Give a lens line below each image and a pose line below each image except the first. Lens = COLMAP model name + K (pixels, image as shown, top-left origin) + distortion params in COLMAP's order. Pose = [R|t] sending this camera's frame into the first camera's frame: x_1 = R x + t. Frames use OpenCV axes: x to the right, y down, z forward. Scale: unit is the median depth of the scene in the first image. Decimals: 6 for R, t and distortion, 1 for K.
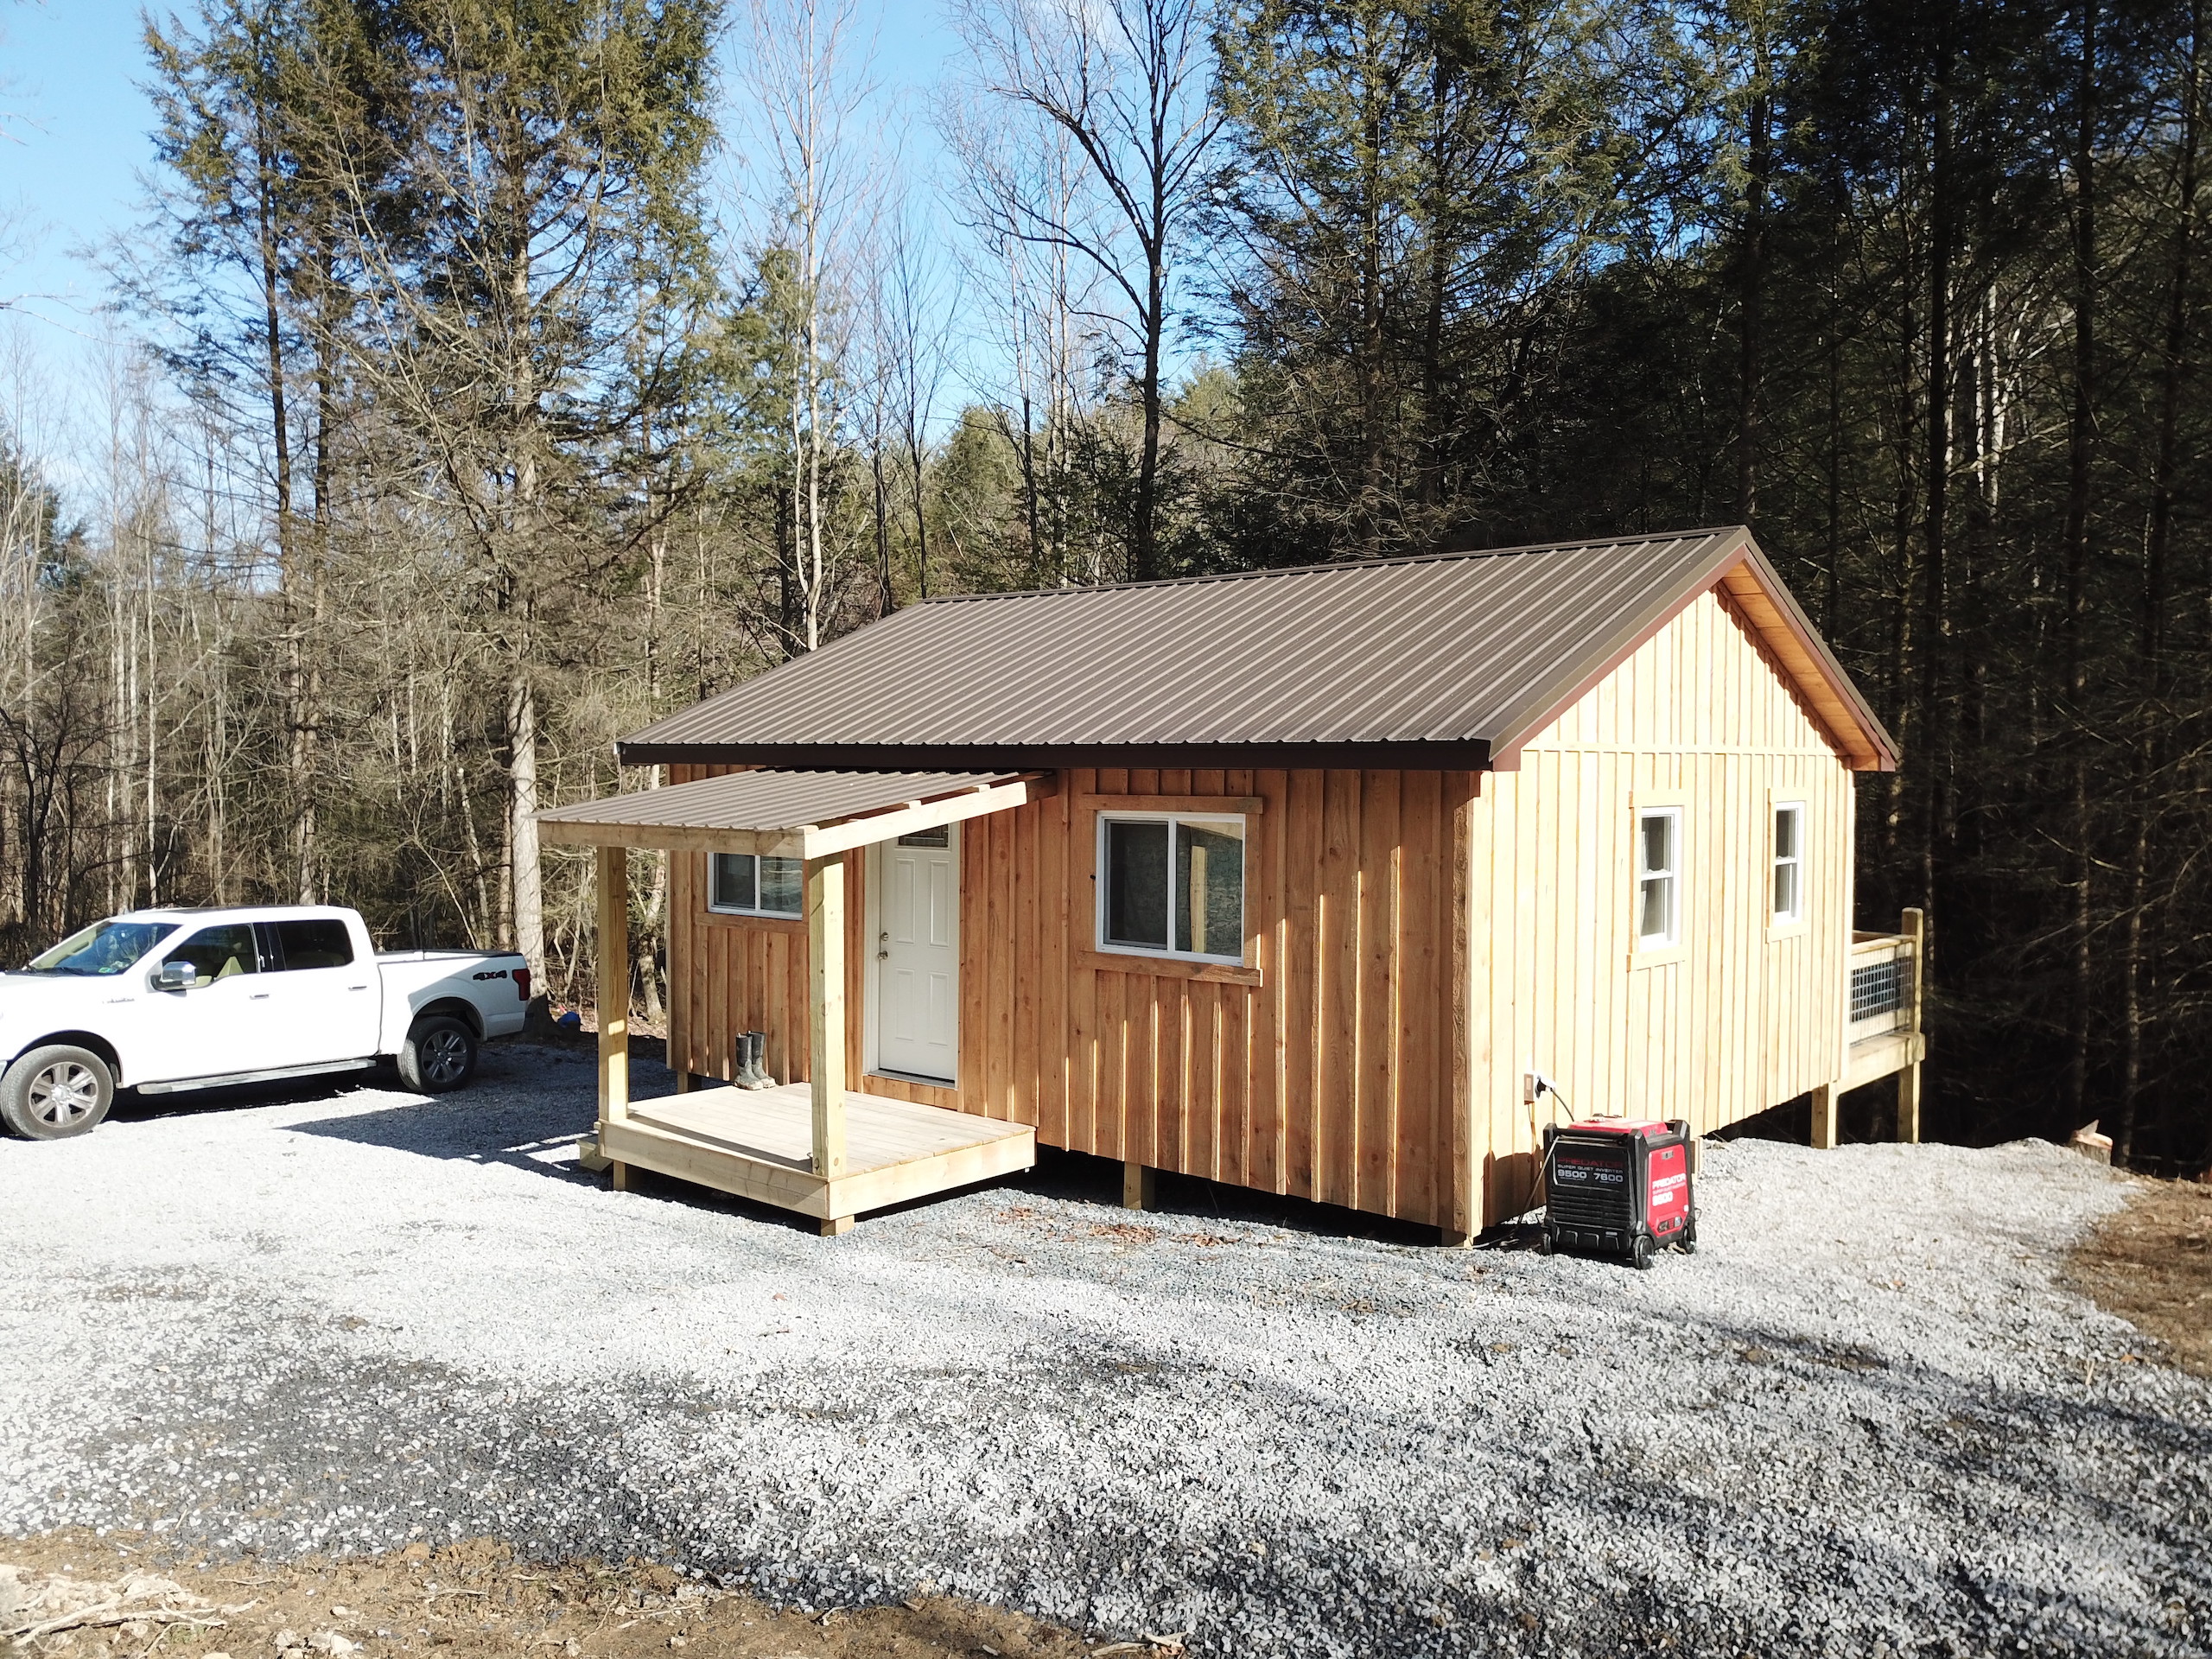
lens RADIAL K [[1692.4, 0, 1106.0], [0, 1692.4, 829.5], [0, 0, 1]] dist [0.006491, 0.001115]
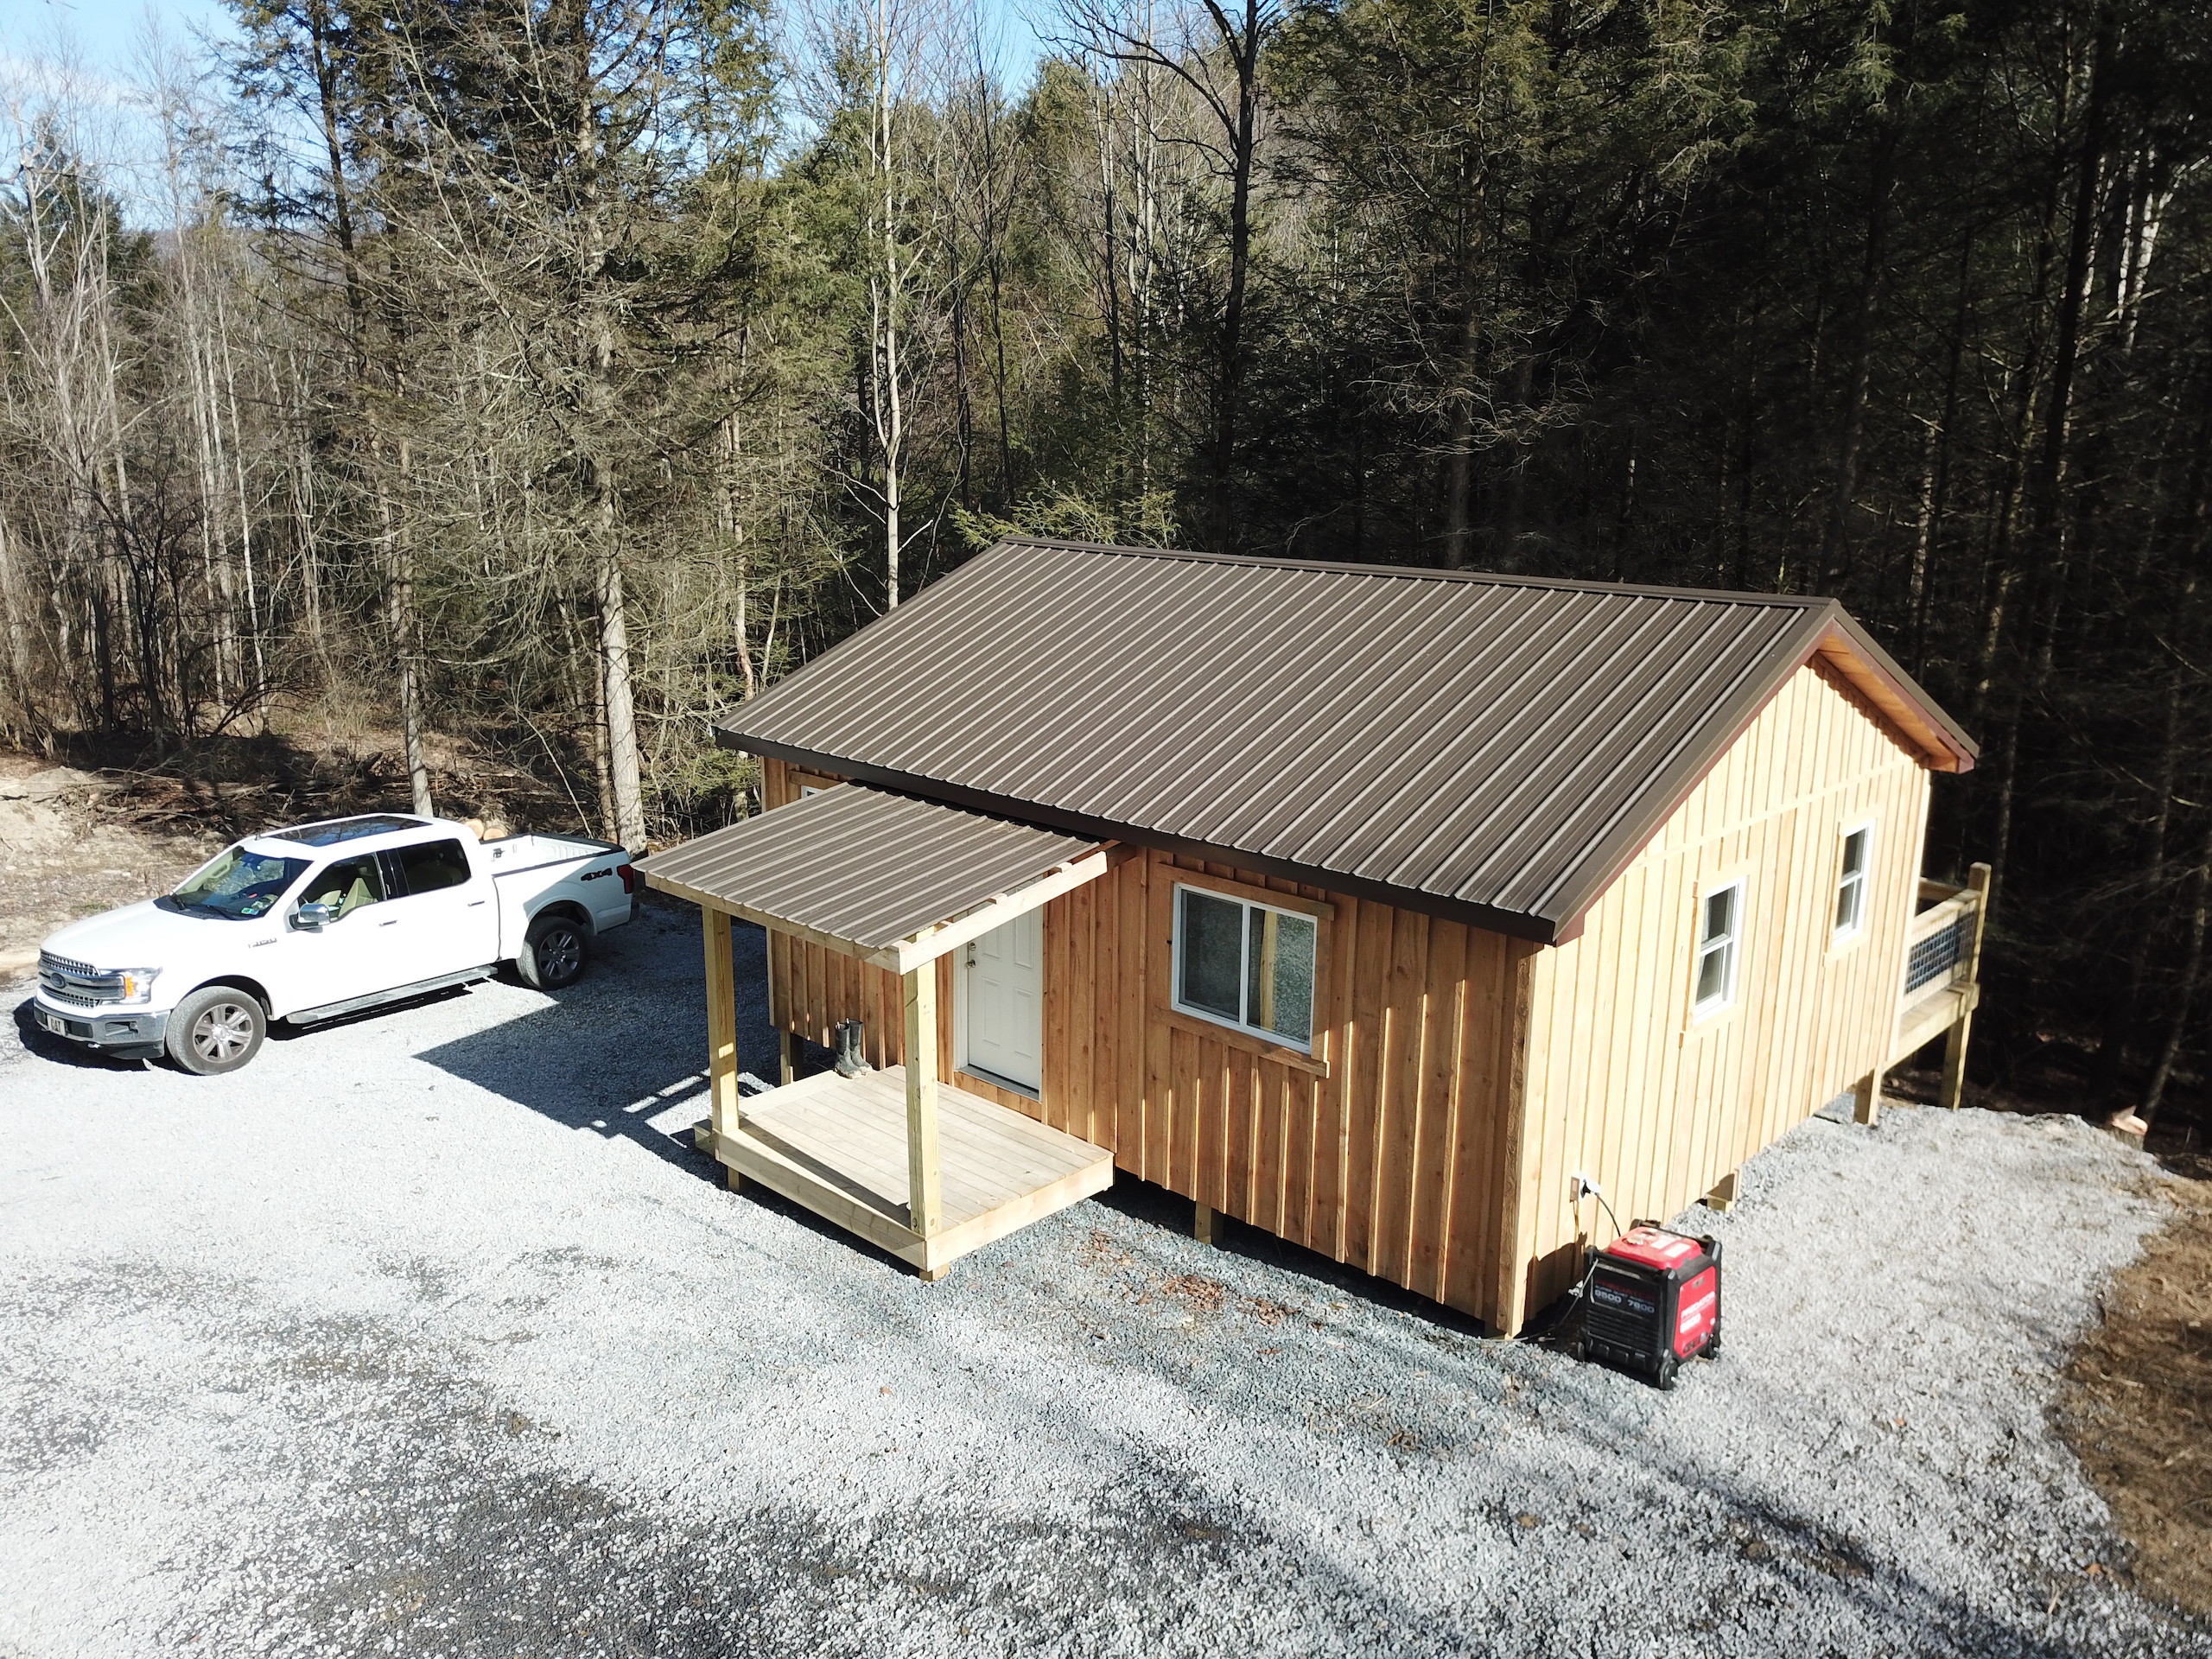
lens RADIAL K [[1693.3, 0, 1106.0], [0, 1693.3, 829.5], [0, 0, 1]] dist [-0.001385, 0.008025]
pose [[0.998887, 0.014781, -0.044801, -0.001826], [-0.005365, 0.979081, 0.203402, -0.266050], [0.046870, -0.202935, 0.978070, -0.013682]]
